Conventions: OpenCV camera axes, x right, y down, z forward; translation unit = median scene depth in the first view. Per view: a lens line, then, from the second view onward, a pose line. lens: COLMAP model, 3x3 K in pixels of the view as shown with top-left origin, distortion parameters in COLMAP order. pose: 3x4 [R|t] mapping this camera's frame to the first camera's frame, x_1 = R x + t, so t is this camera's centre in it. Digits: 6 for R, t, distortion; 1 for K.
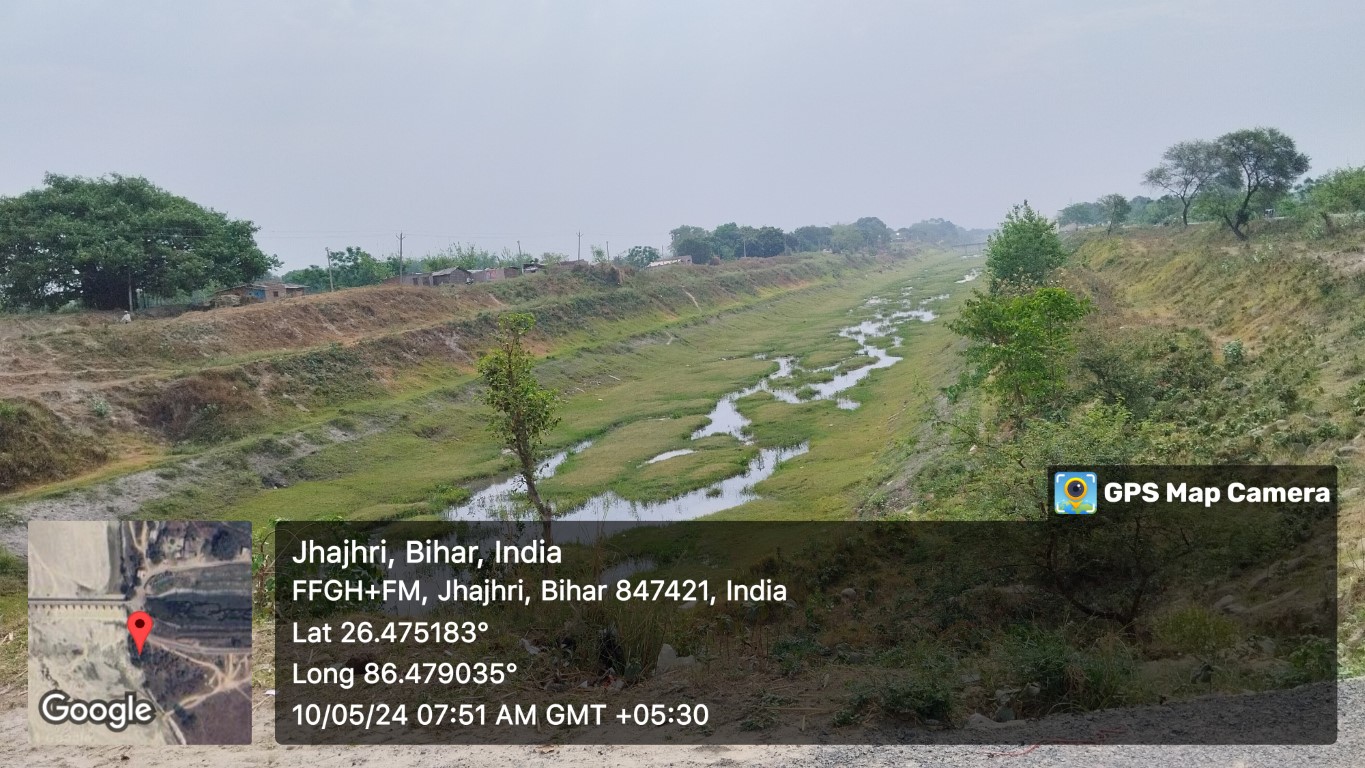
lens RADIAL K [[1136.9, 0, 685.6], [0, 1136.9, 390.0], [0, 0, 1]] dist [0.093210, -0.176941]
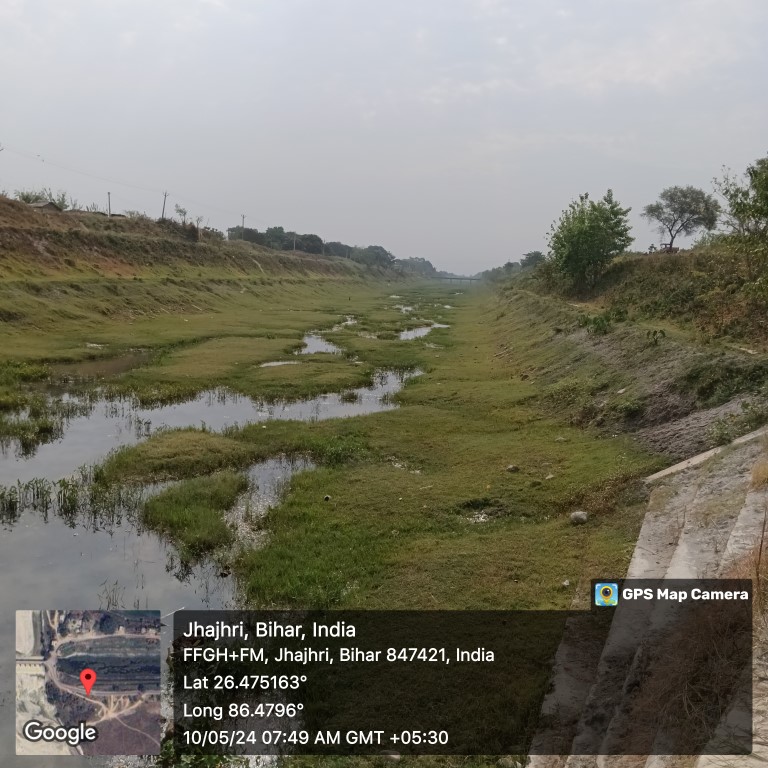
lens RADIAL K [[836.5, 0, 384.5], [0, 836.5, 383.2], [0, 0, 1]] dist [0.028740, 0.000000]
pose [[0.973183, 0.113045, 0.200338, -0.041035], [-0.115029, 0.993361, -0.001750, 0.040700], [-0.199205, -0.021342, 0.979725, 0.195776]]
